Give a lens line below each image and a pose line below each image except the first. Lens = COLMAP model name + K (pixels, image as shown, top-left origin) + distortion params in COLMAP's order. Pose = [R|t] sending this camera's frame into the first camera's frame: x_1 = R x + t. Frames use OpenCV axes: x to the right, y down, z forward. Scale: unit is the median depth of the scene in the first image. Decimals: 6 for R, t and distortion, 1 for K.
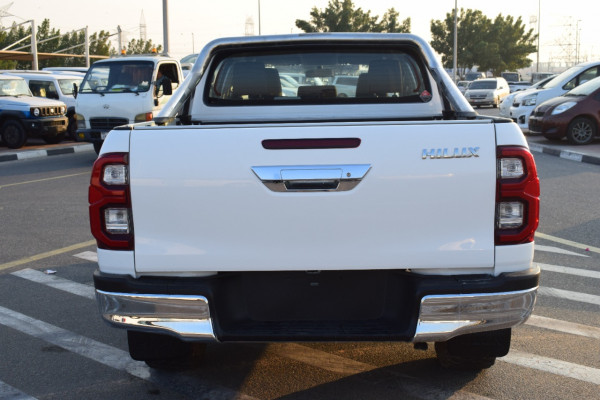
lens RADIAL K [[976.5, 0, 300.0], [0, 976.5, 200.0], [0, 0, 1]] dist [-0.072900, -0.065347]
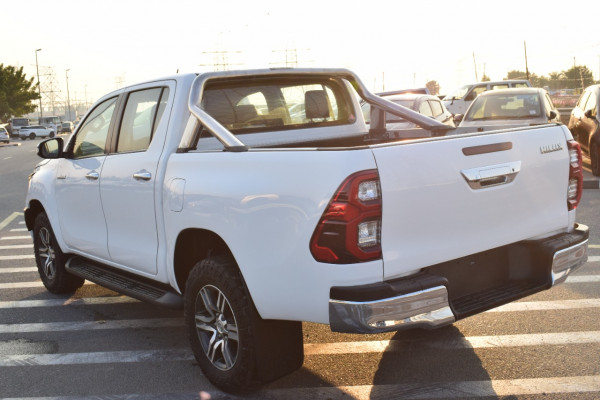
lens RADIAL K [[878.9, 0, 300.0], [0, 878.9, 200.0], [0, 0, 1]] dist [-0.095466, -0.086052]
pose [[0.686743, -0.103049, 0.719559, -0.932171], [0.134734, 0.990793, 0.013304, -0.038379], [-0.714305, 0.087813, 0.694304, 0.383105]]
